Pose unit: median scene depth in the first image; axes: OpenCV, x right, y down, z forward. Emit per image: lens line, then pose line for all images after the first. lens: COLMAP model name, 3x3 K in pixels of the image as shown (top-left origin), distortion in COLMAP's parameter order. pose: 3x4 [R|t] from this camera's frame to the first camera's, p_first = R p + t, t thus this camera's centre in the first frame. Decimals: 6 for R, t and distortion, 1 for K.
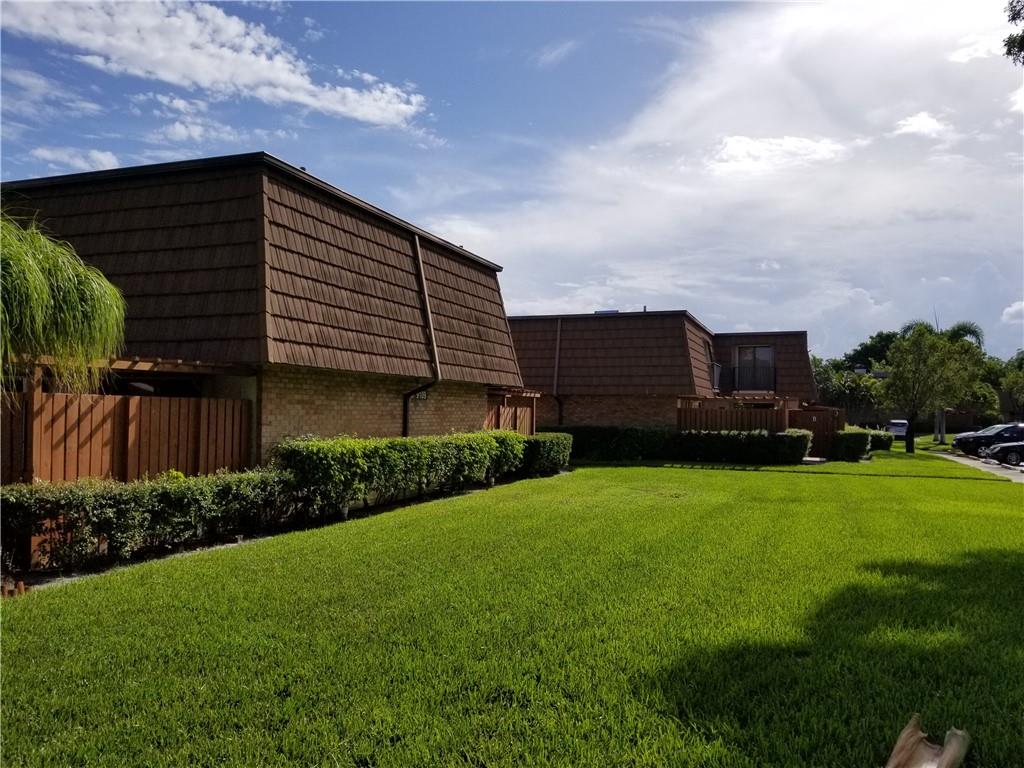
lens RADIAL K [[809.7, 0, 512.0], [0, 809.7, 384.0], [0, 0, 1]] dist [0.010255, -0.001816]
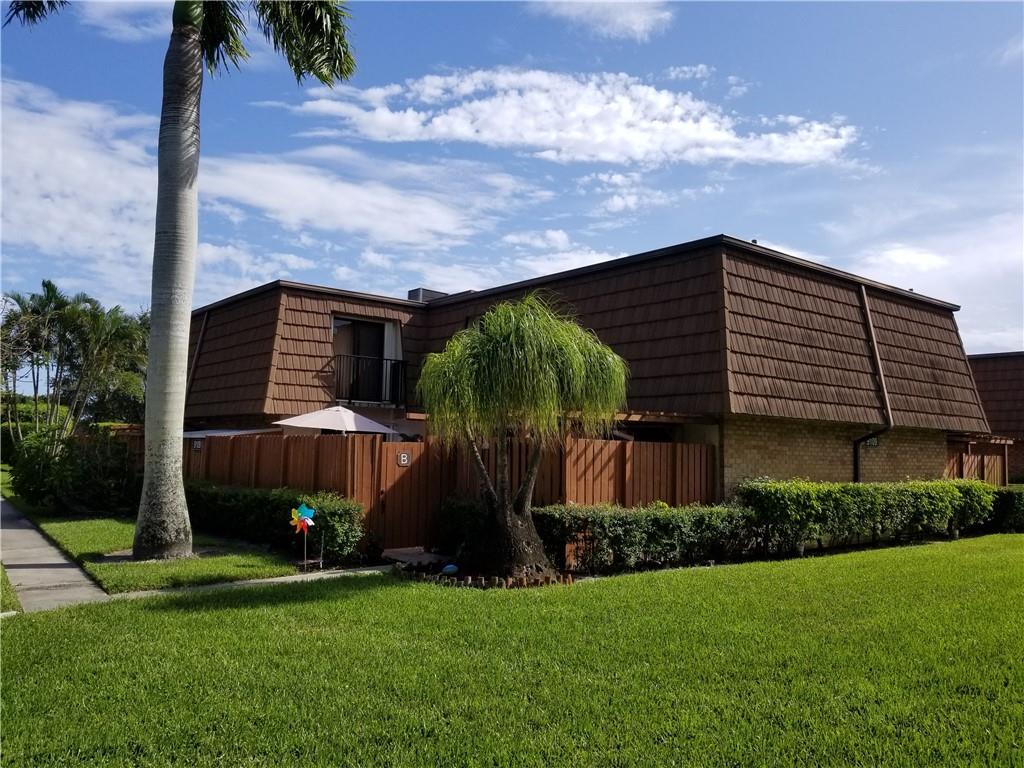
lens RADIAL K [[787.2, 0, 494.3], [0, 787.2, 384.3], [0, 0, 1]] dist [0.061843, -0.114290]
pose [[0.855118, -0.032218, -0.517431, -0.001407], [0.002618, 0.998323, -0.057834, -0.002248], [0.518426, 0.048100, 0.853768, -0.119156]]
